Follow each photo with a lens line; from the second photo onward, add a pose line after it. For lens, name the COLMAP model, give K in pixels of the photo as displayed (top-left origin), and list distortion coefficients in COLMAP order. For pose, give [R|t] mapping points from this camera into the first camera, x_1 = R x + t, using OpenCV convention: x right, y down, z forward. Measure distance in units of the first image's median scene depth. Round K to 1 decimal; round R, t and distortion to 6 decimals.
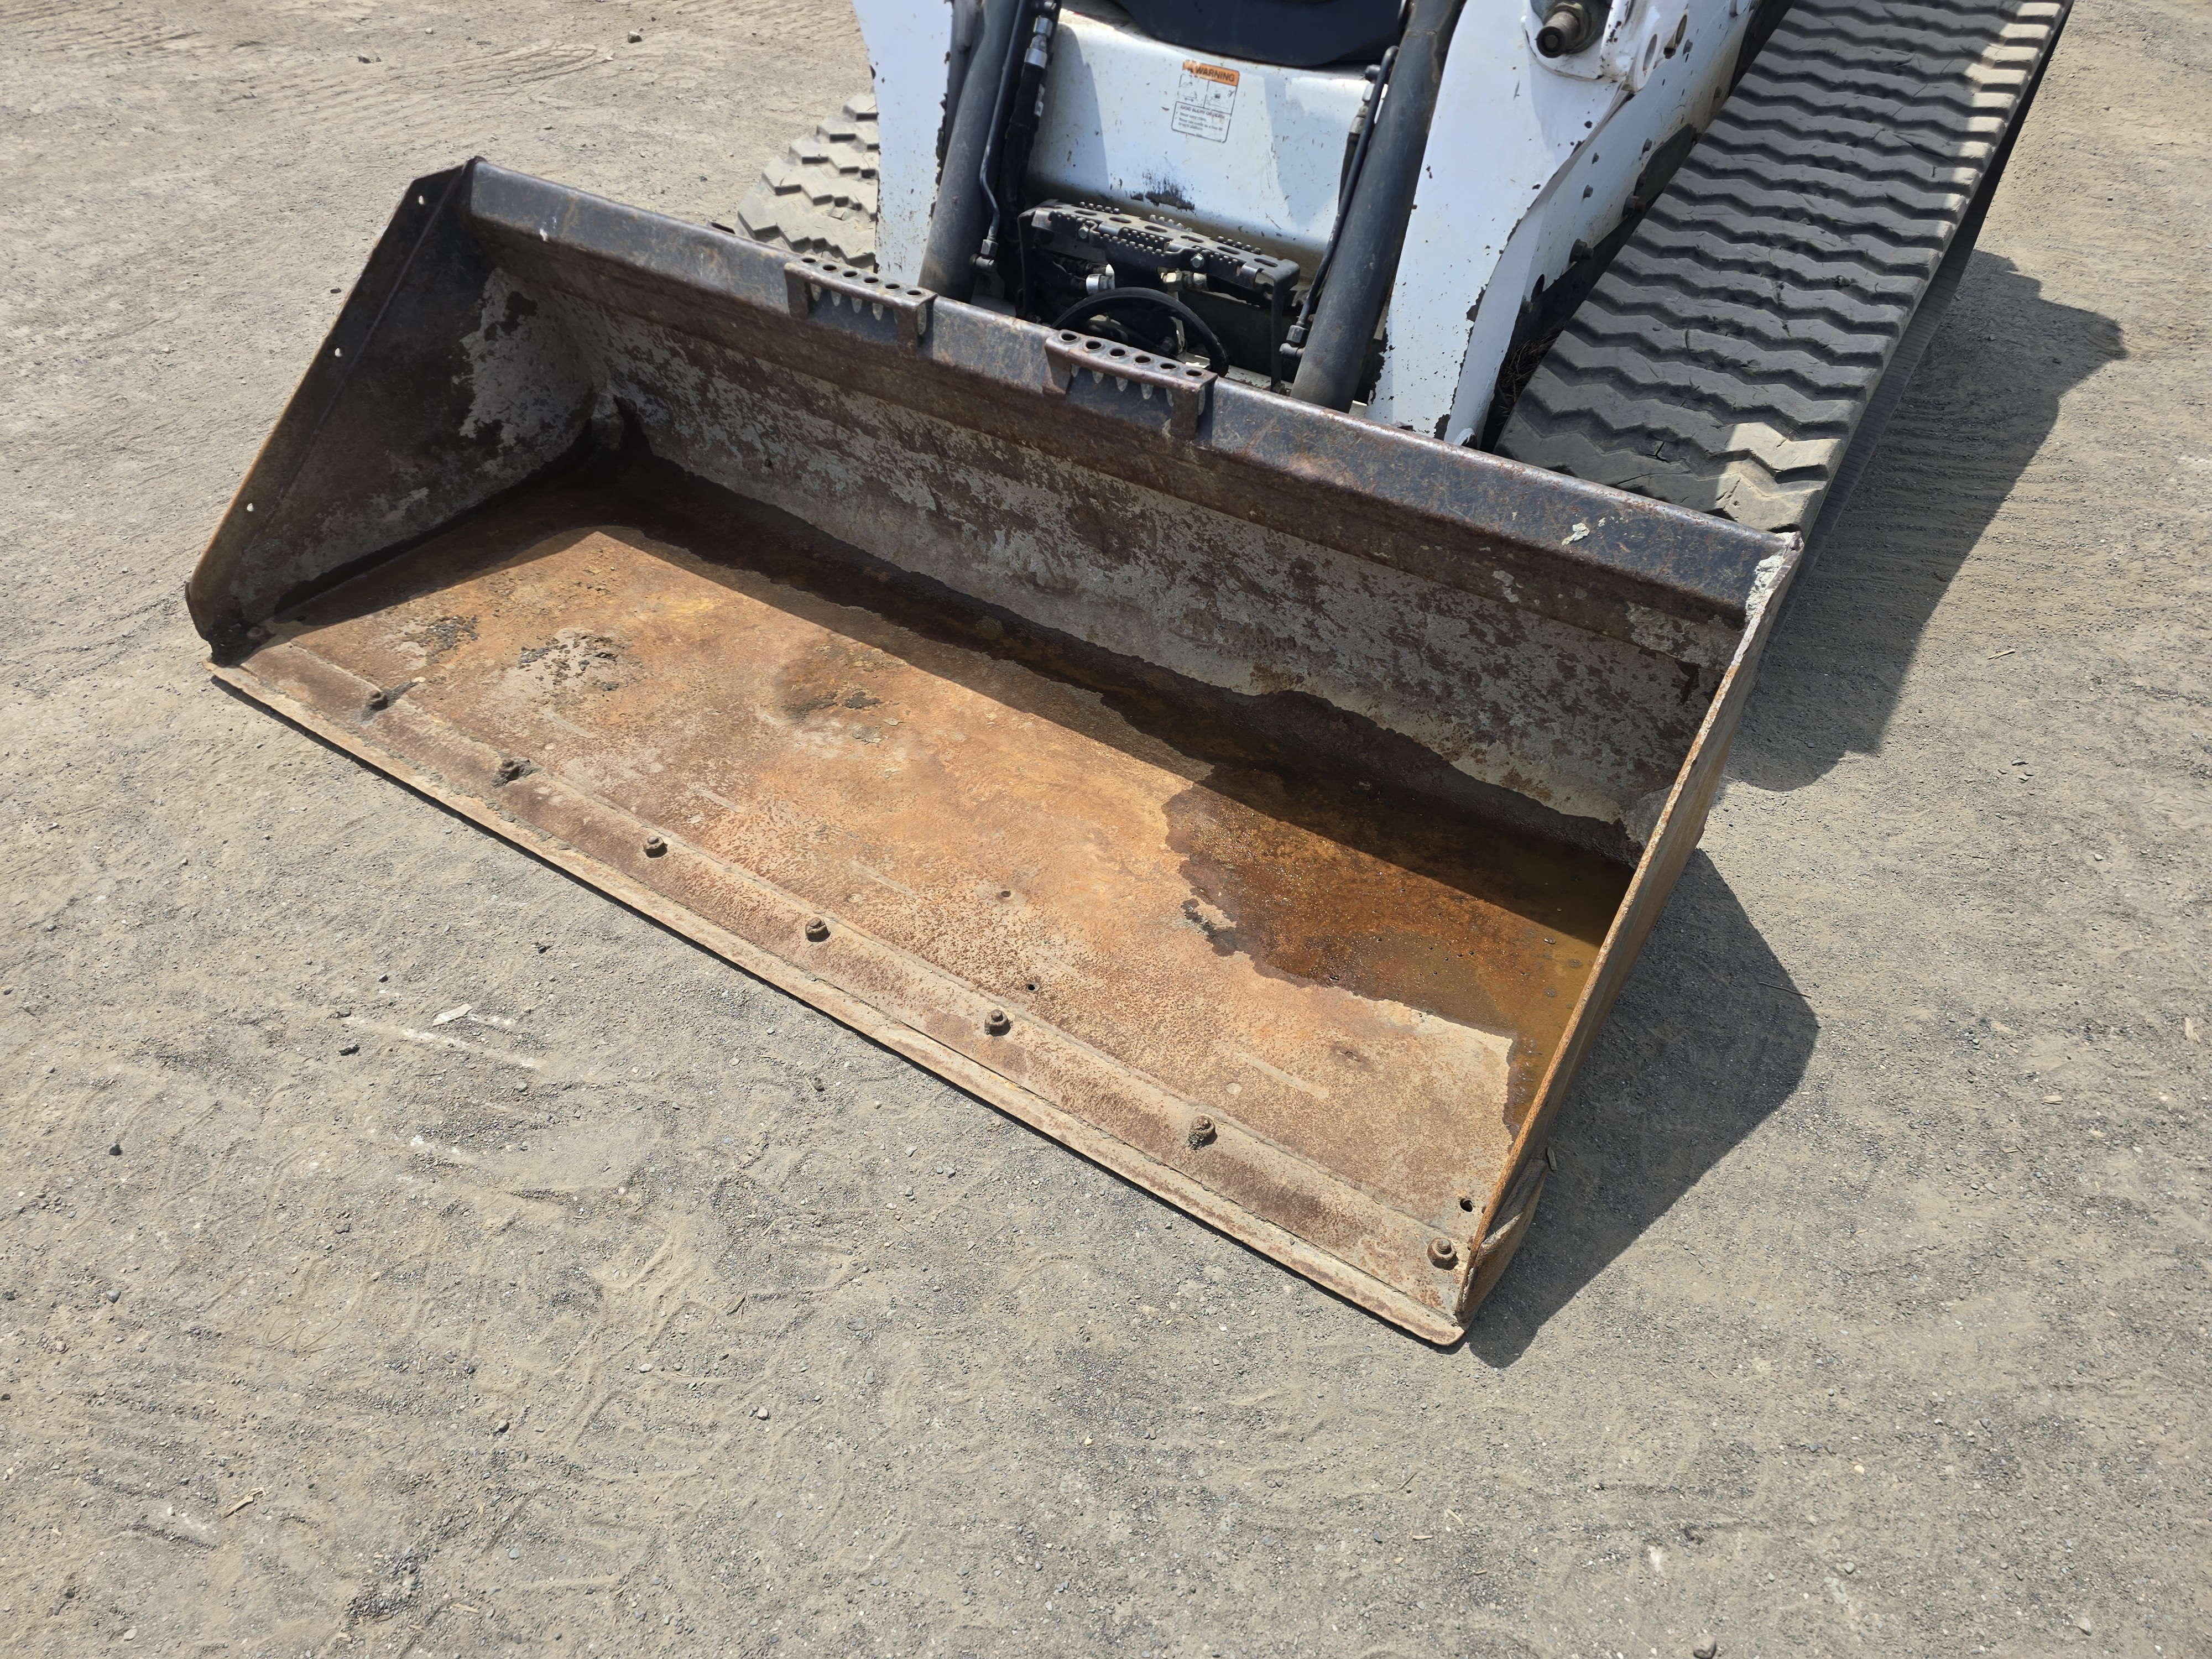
lens RADIAL K [[1482.4, 0, 1108.6], [0, 1482.4, 791.1], [0, 0, 1]] dist [0.166561, -0.231219]
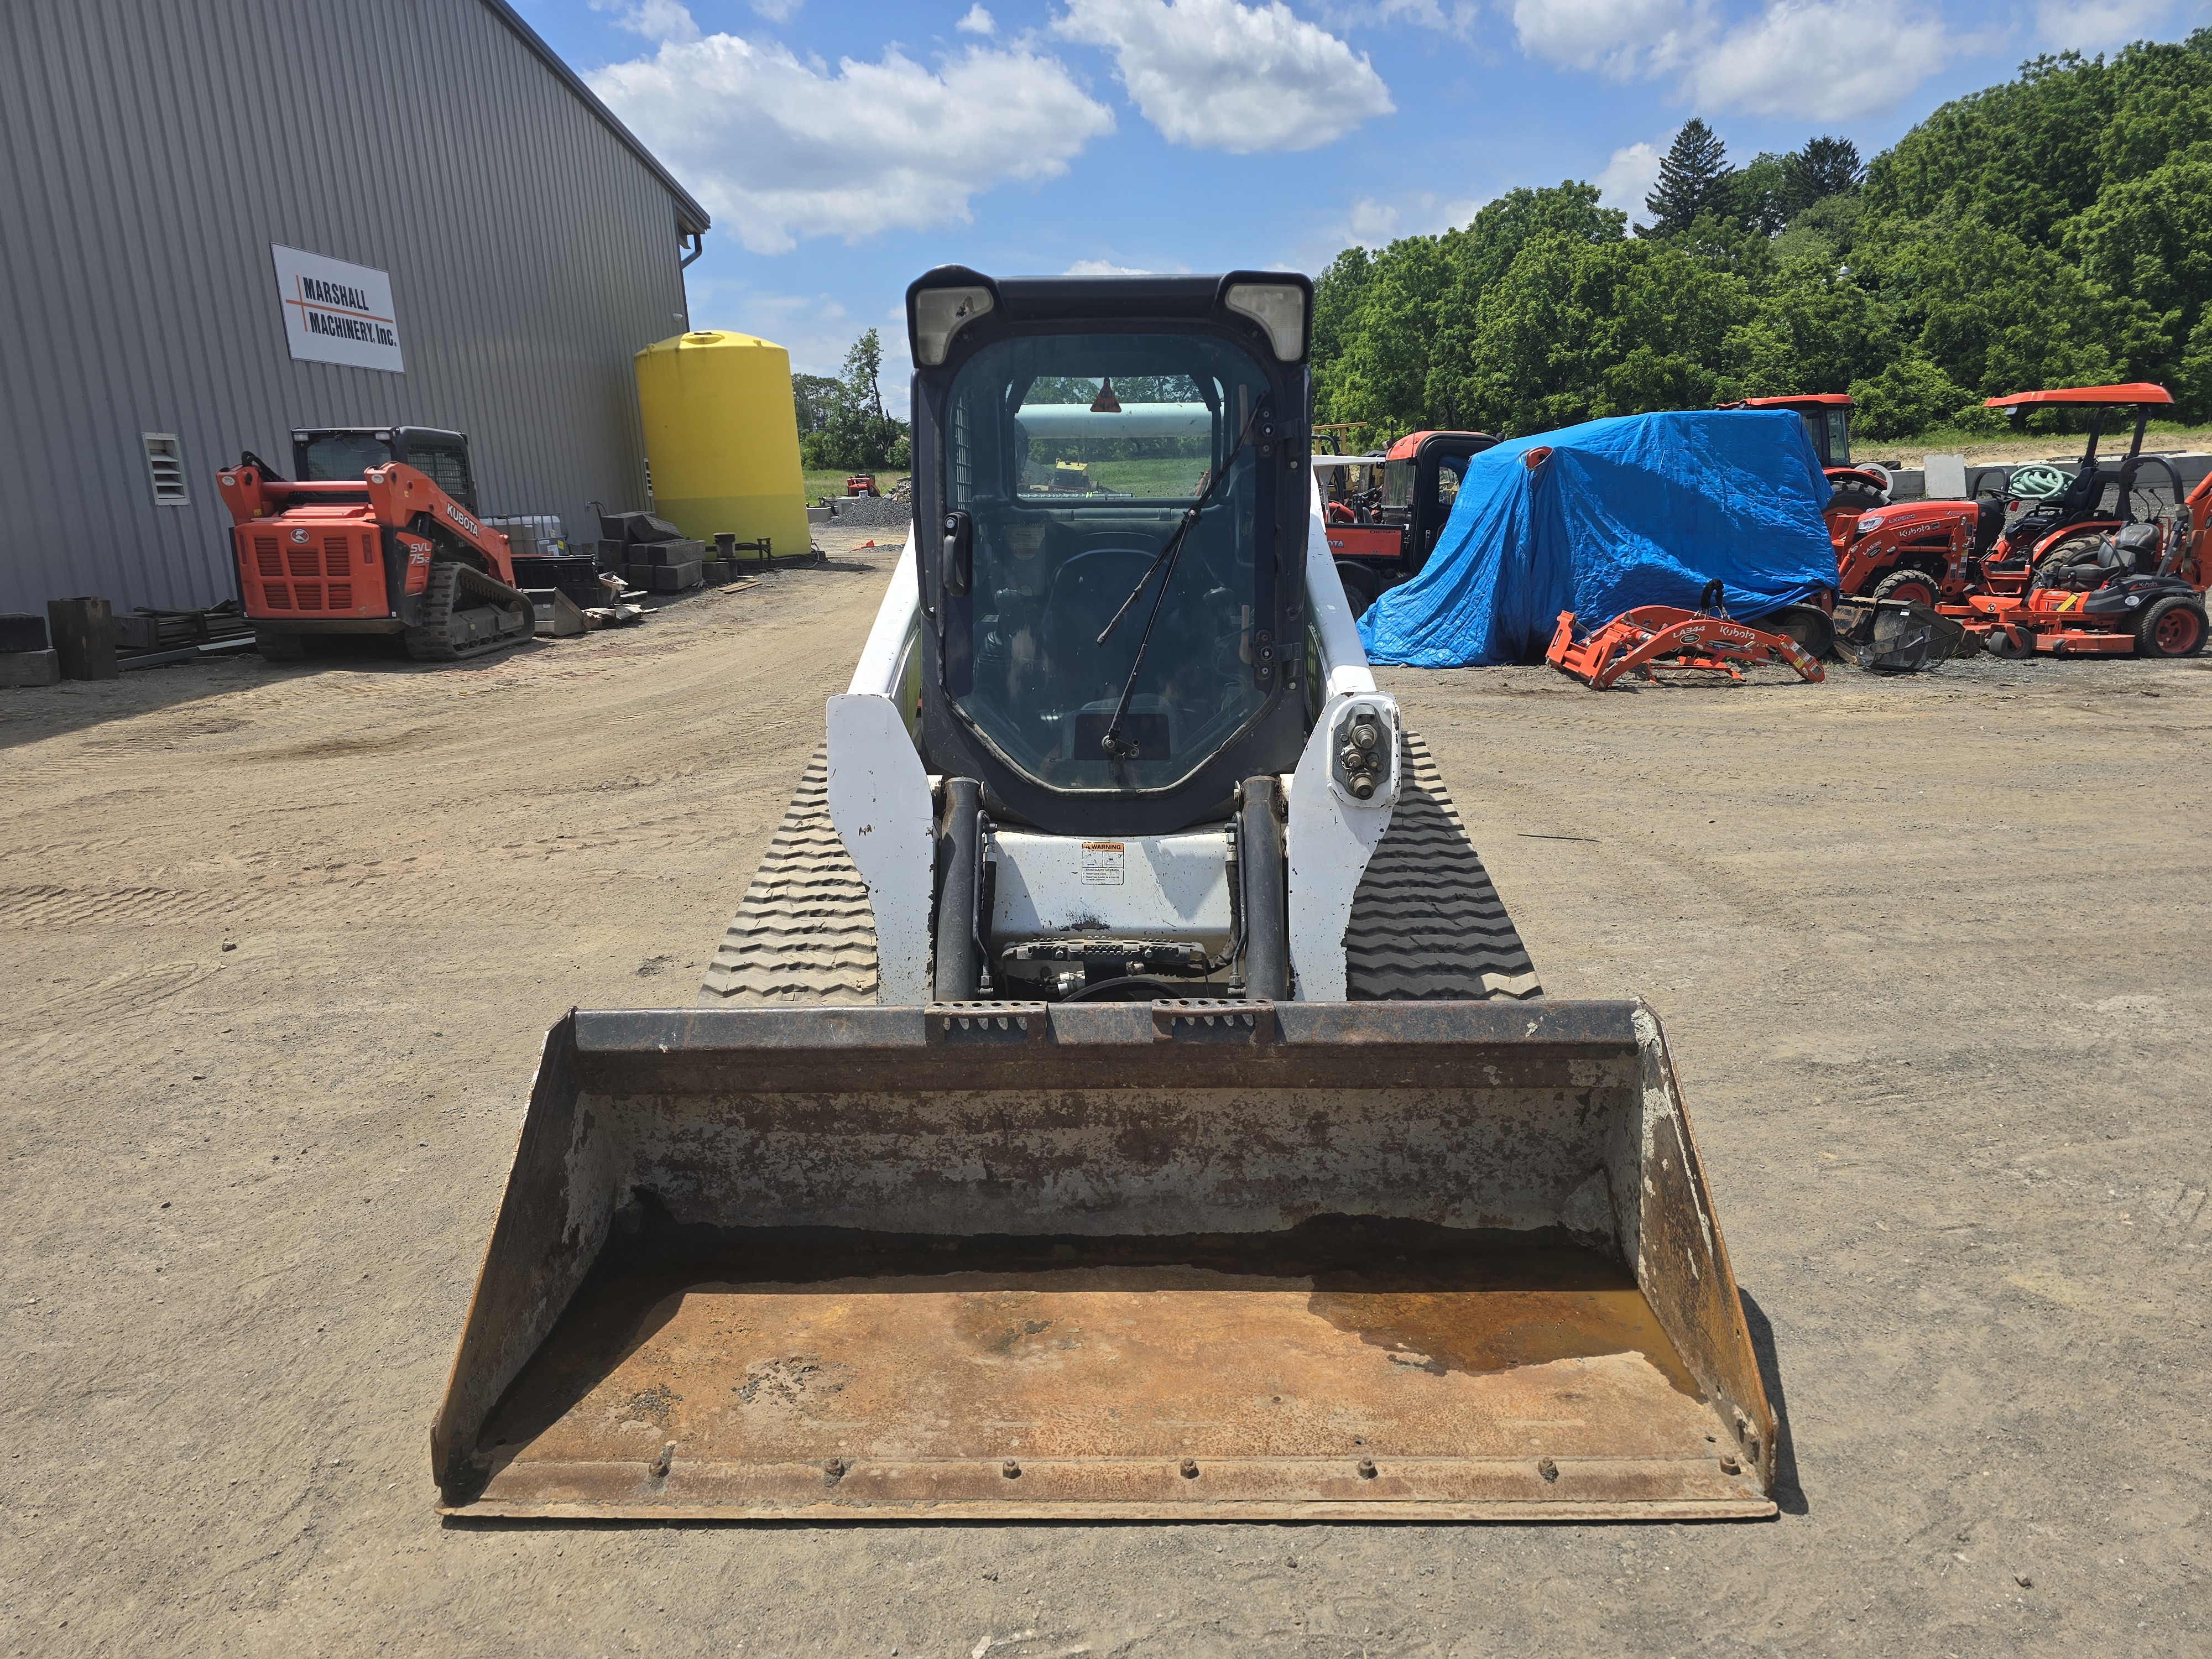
lens RADIAL K [[1479.8, 0, 1104.5], [0, 1479.8, 804.9], [0, 0, 1]] dist [0.052230, -0.042355]
pose [[0.850484, -0.142004, 0.506470, -0.721666], [0.360839, 0.858090, -0.365344, 0.041460], [-0.382717, 0.493473, 0.781032, -0.201960]]
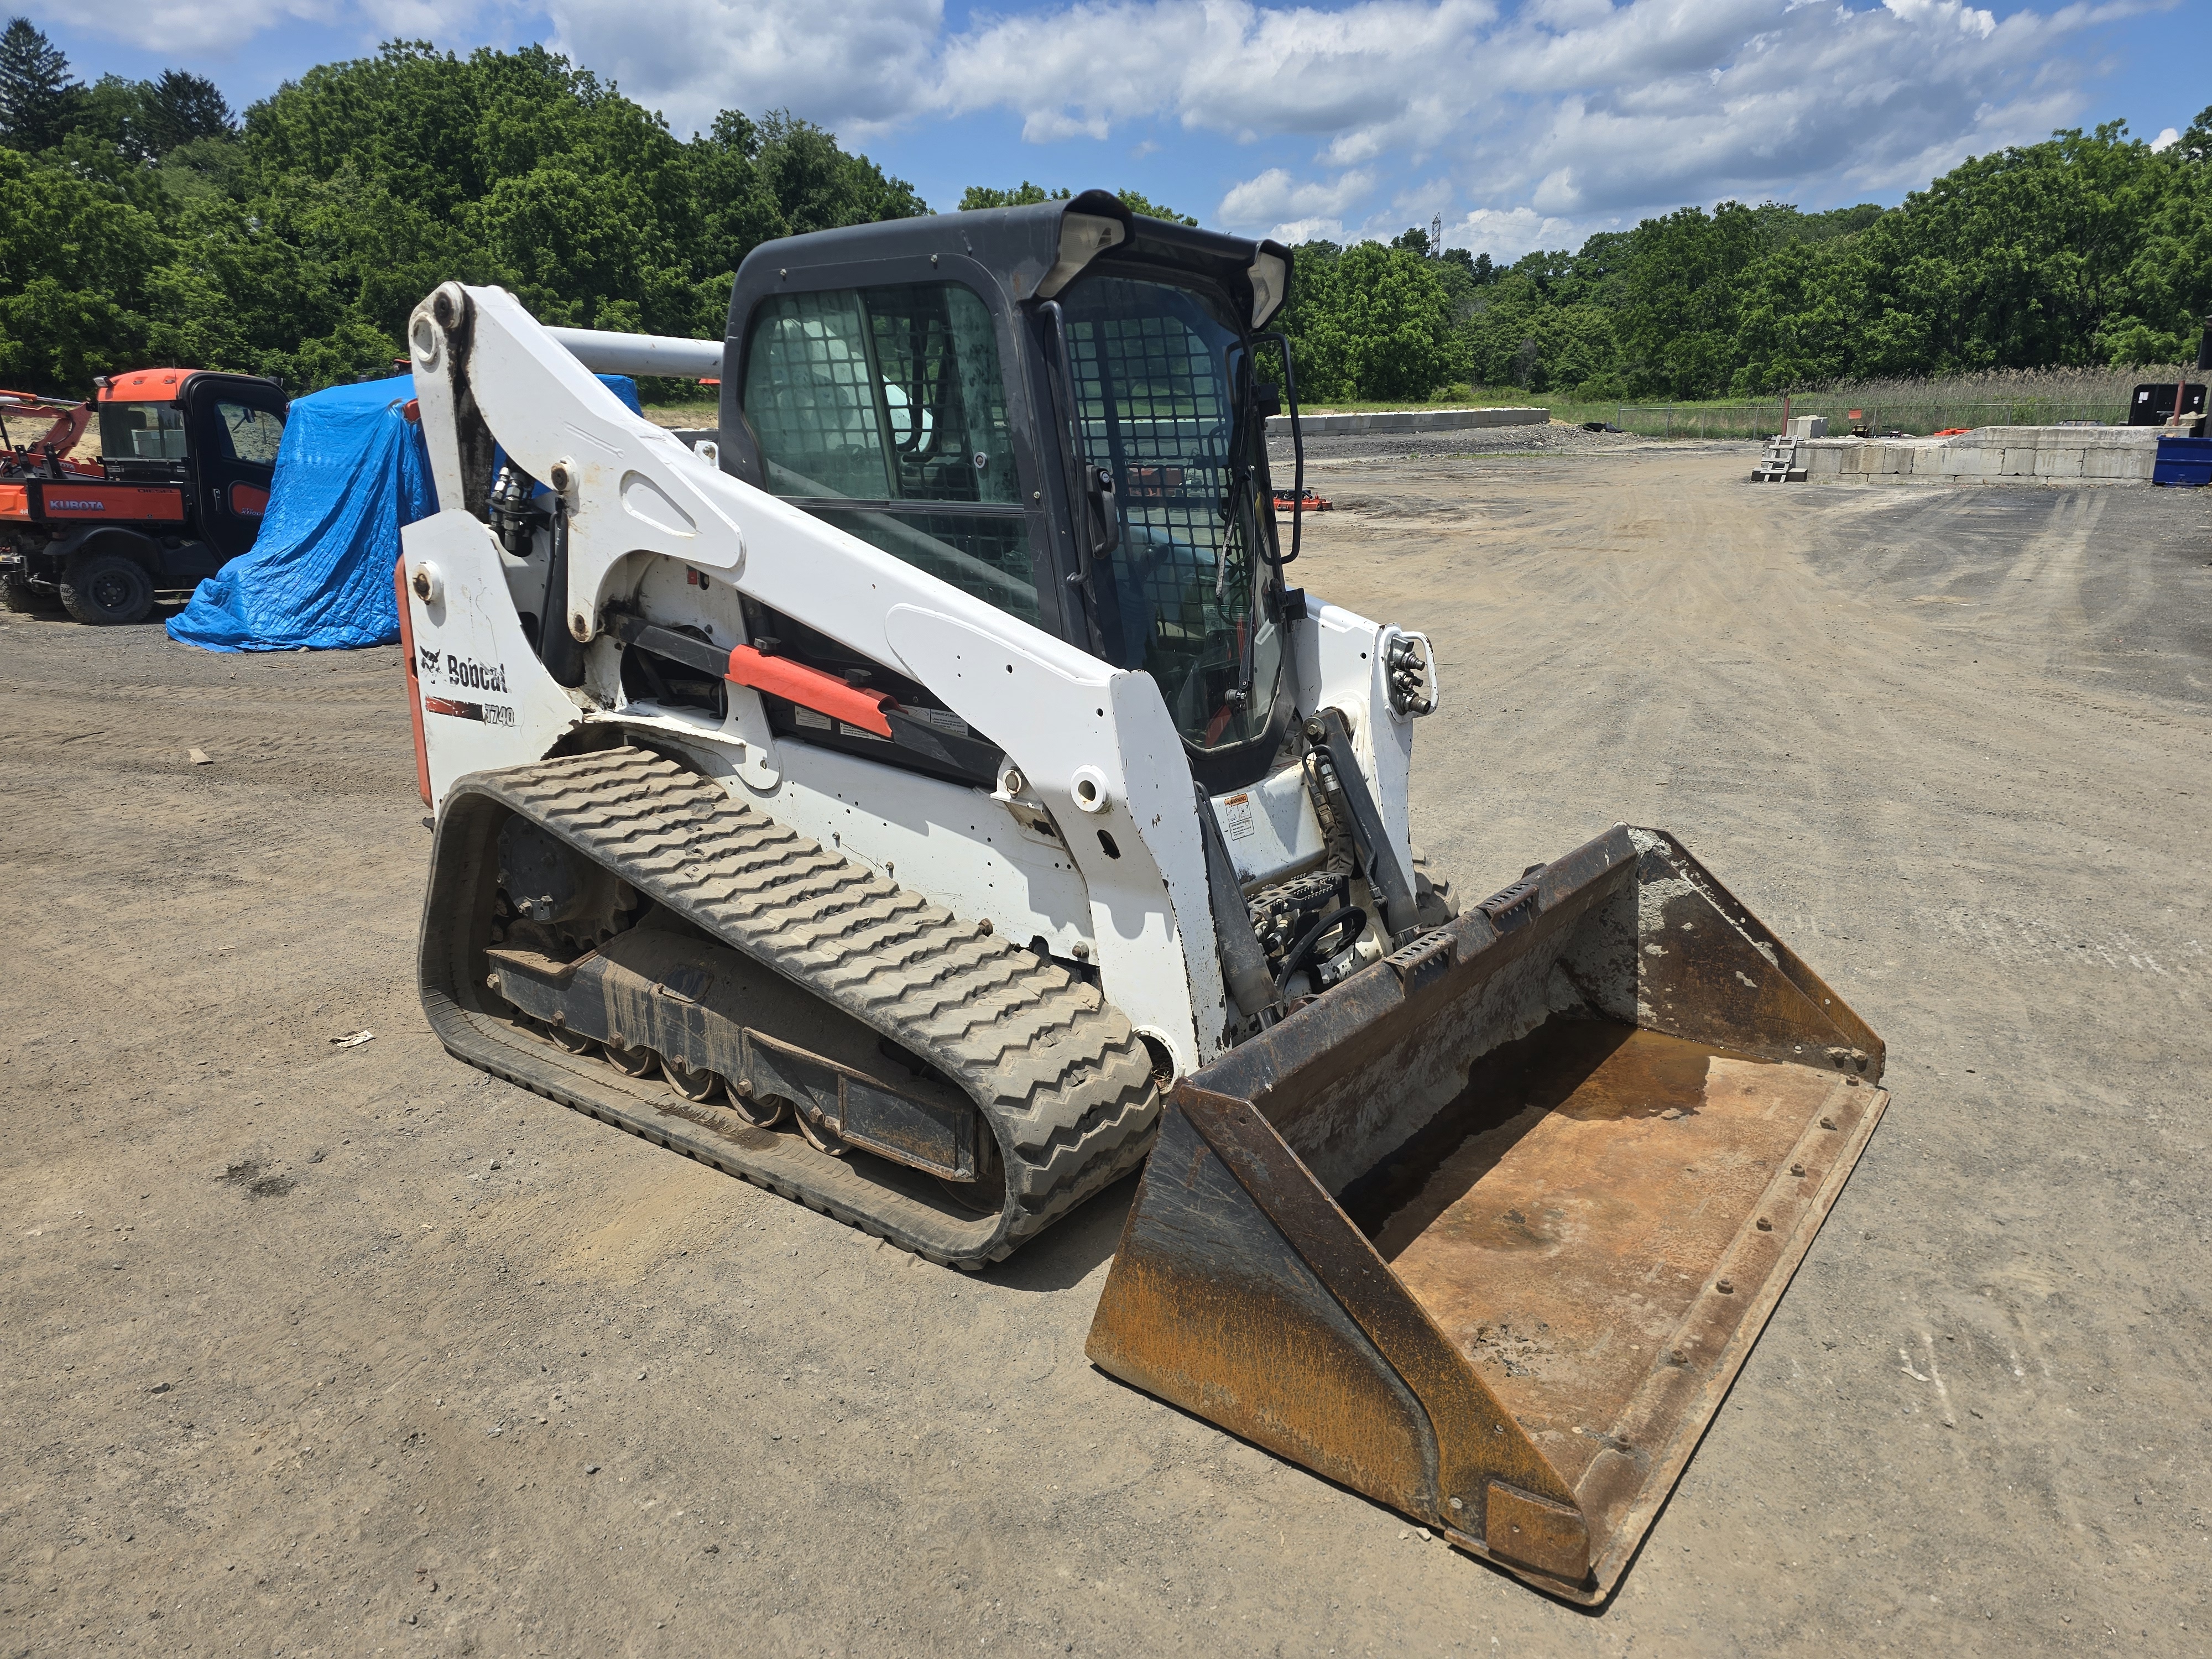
lens RADIAL K [[1479.8, 0, 1104.5], [0, 1479.8, 804.9], [0, 0, 1]] dist [0.052230, -0.042355]
pose [[0.063899, -0.254165, 0.965048, -1.476770], [0.632974, 0.757939, 0.157707, -0.835855], [-0.771531, 0.600773, 0.209312, 0.834288]]
